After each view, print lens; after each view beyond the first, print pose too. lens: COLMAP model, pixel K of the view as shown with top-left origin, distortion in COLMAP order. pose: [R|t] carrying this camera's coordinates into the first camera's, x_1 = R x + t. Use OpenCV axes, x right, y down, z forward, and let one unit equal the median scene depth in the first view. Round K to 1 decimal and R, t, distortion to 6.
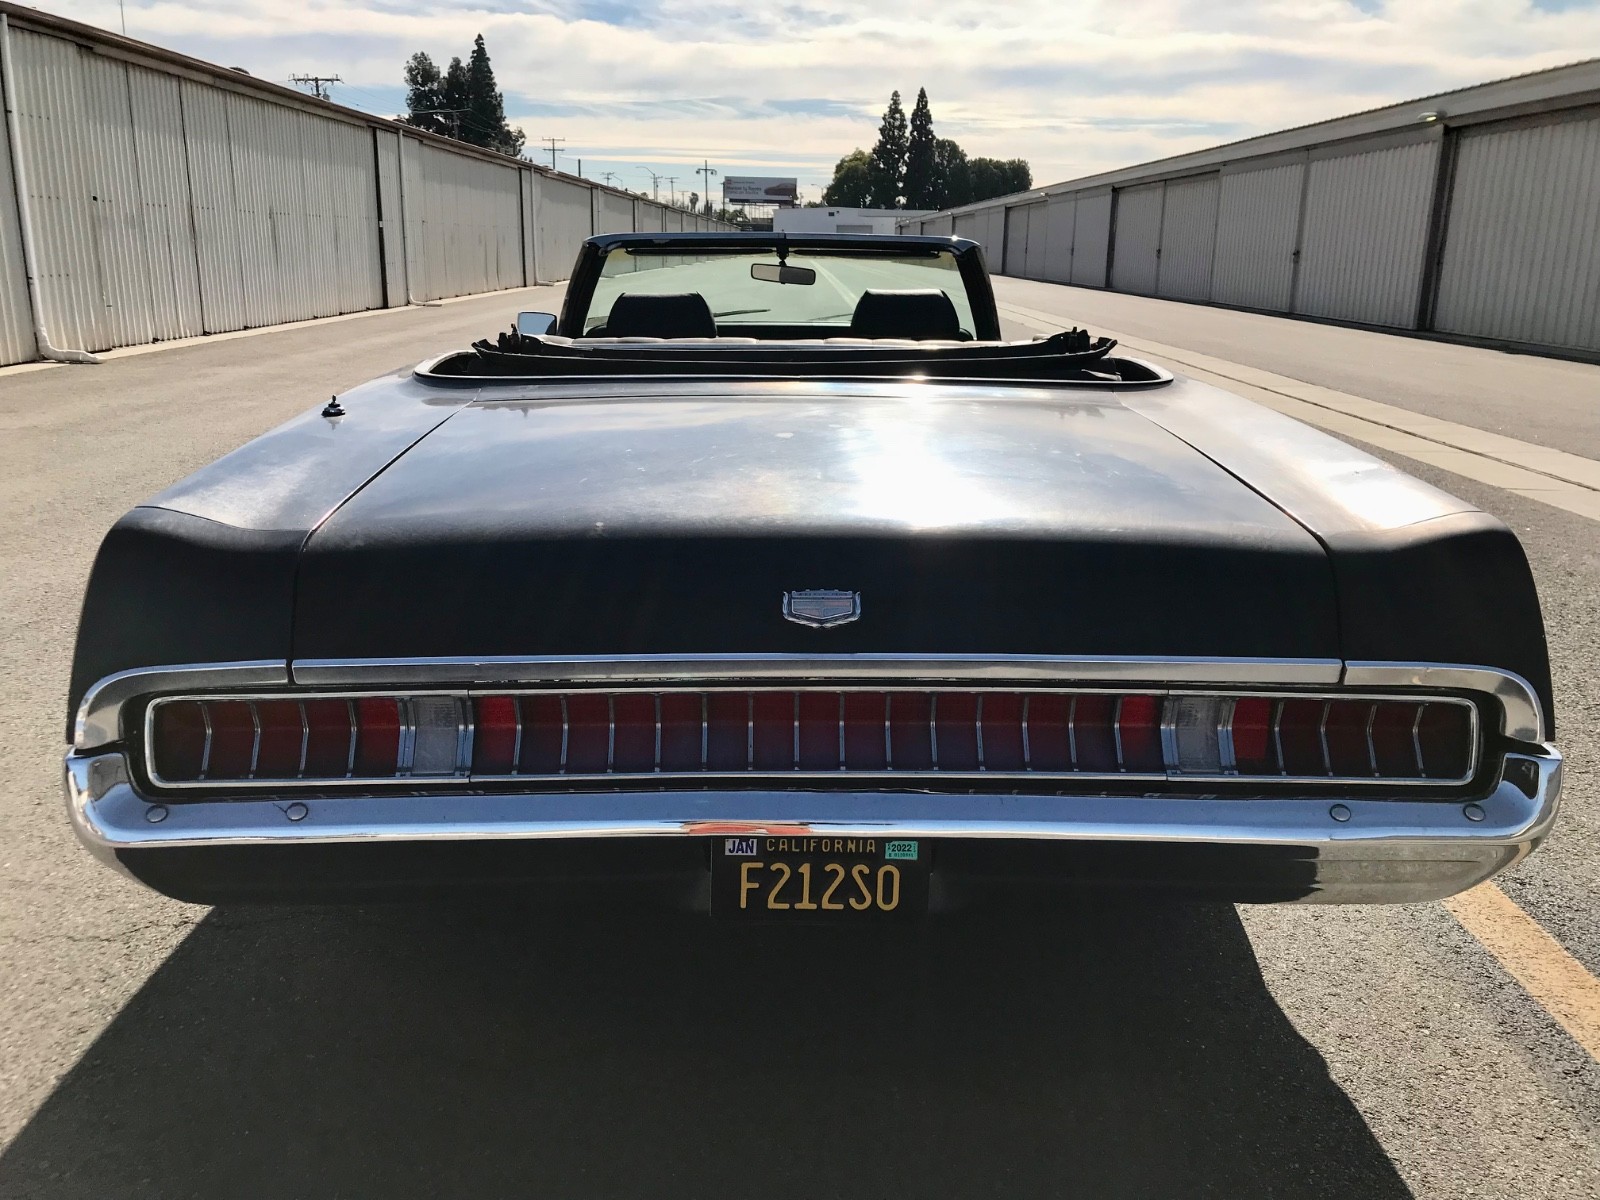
lens RADIAL K [[1315.2, 0, 798.2], [0, 1315.2, 600.4], [0, 0, 1]] dist [0.028152, -0.025359]
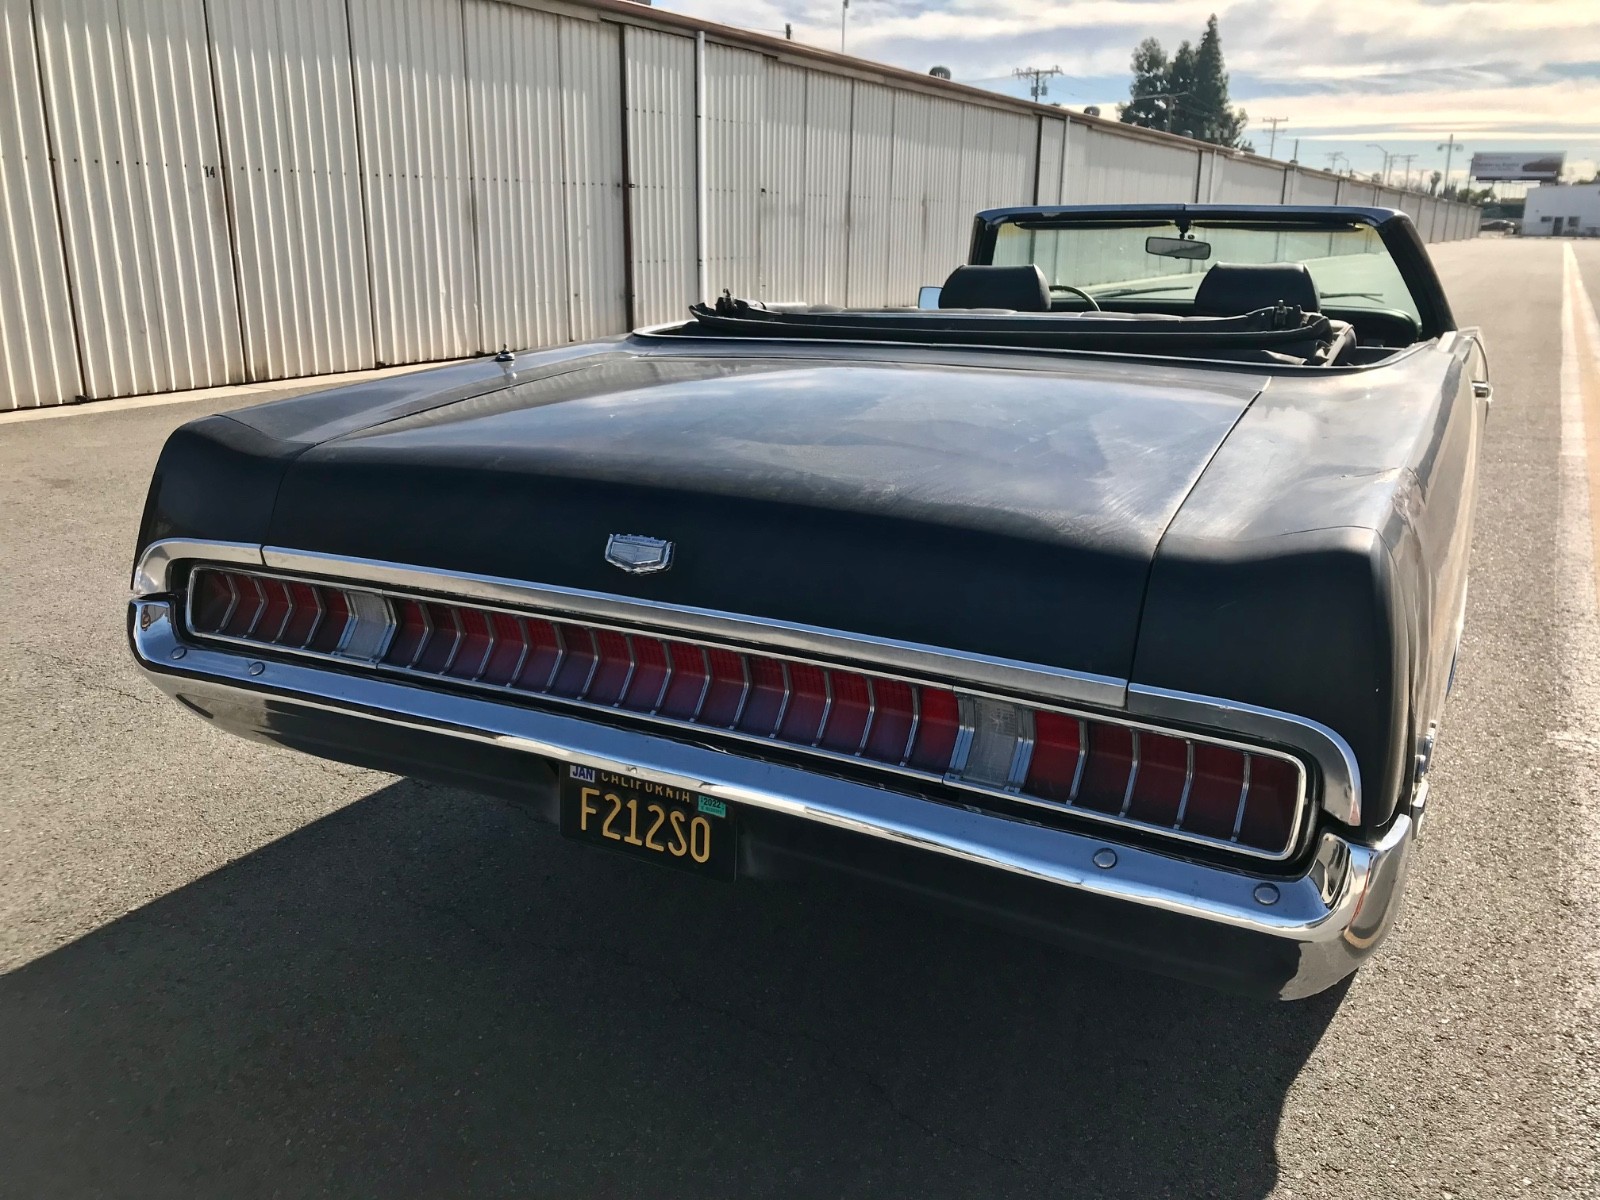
lens RADIAL K [[1315.2, 0, 802.5], [0, 1315.2, 601.0], [0, 0, 1]] dist [0.028152, -0.025359]
pose [[0.874037, 0.127752, -0.468762, 0.078196], [-0.123284, 0.991550, 0.040358, -0.001813], [0.469957, 0.022516, 0.882402, 0.019148]]
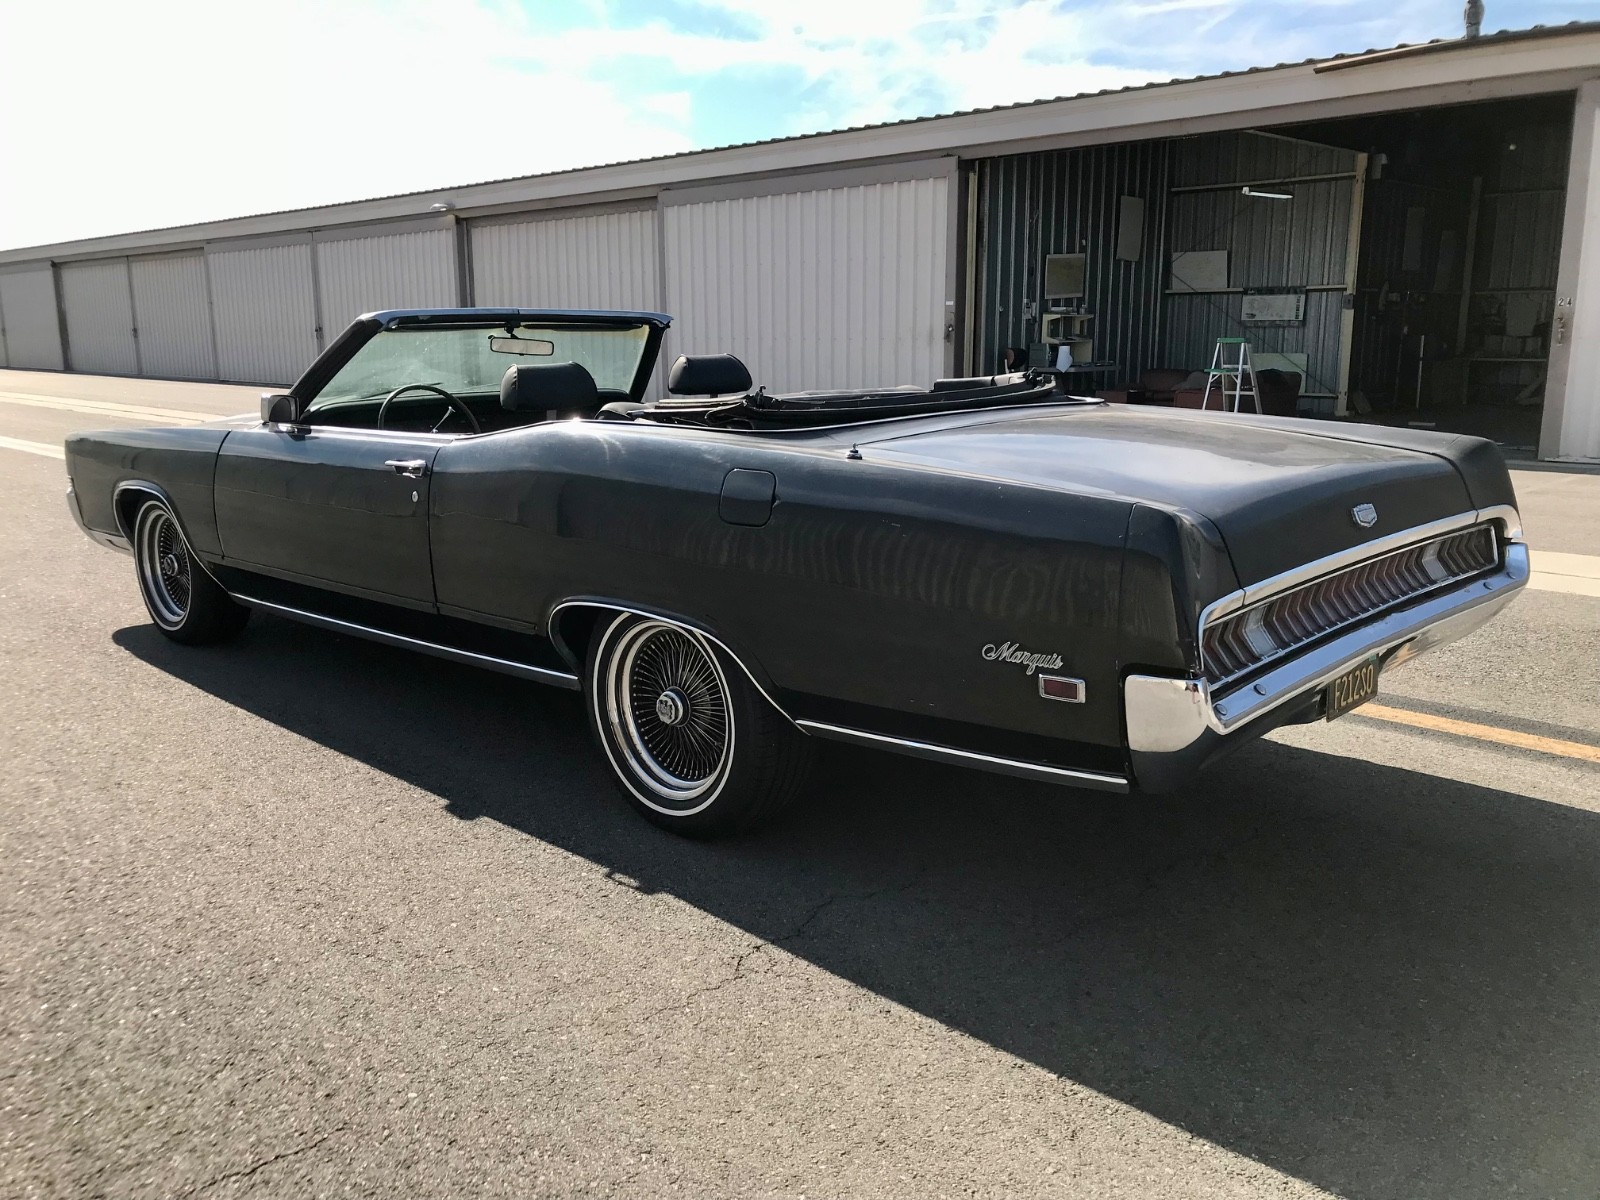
lens RADIAL K [[1315.2, 0, 797.1], [0, 1315.2, 596.7], [0, 0, 1]] dist [0.028152, -0.025359]
pose [[0.705716, -0.160046, 0.690181, -0.216169], [0.199458, 0.979631, 0.023220, -0.009948], [-0.679839, 0.121275, 0.723264, 0.033682]]
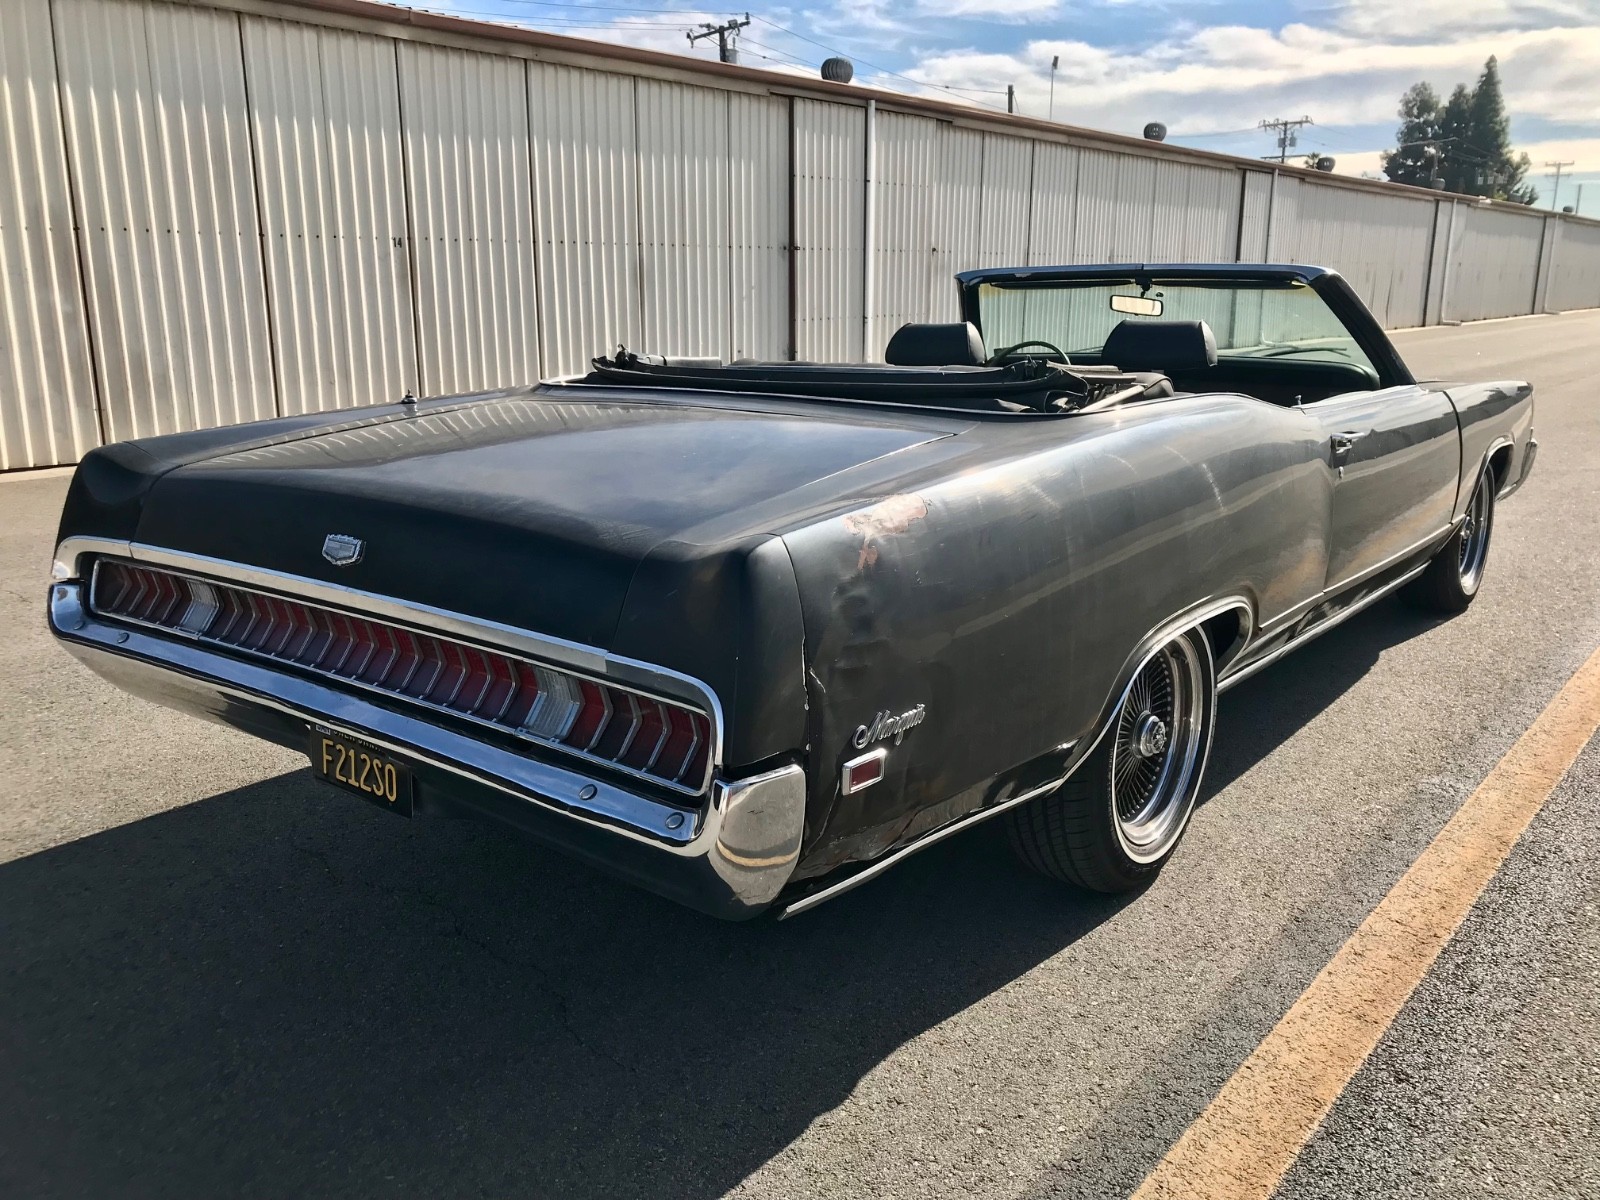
lens RADIAL K [[1315.2, 0, 801.9], [0, 1315.2, 607.2], [0, 0, 1]] dist [0.028152, -0.025359]
pose [[0.771765, 0.139182, -0.620490, 0.150625], [-0.154351, 0.987574, 0.029542, -0.005937], [0.616892, 0.072974, 0.783658, 0.032585]]
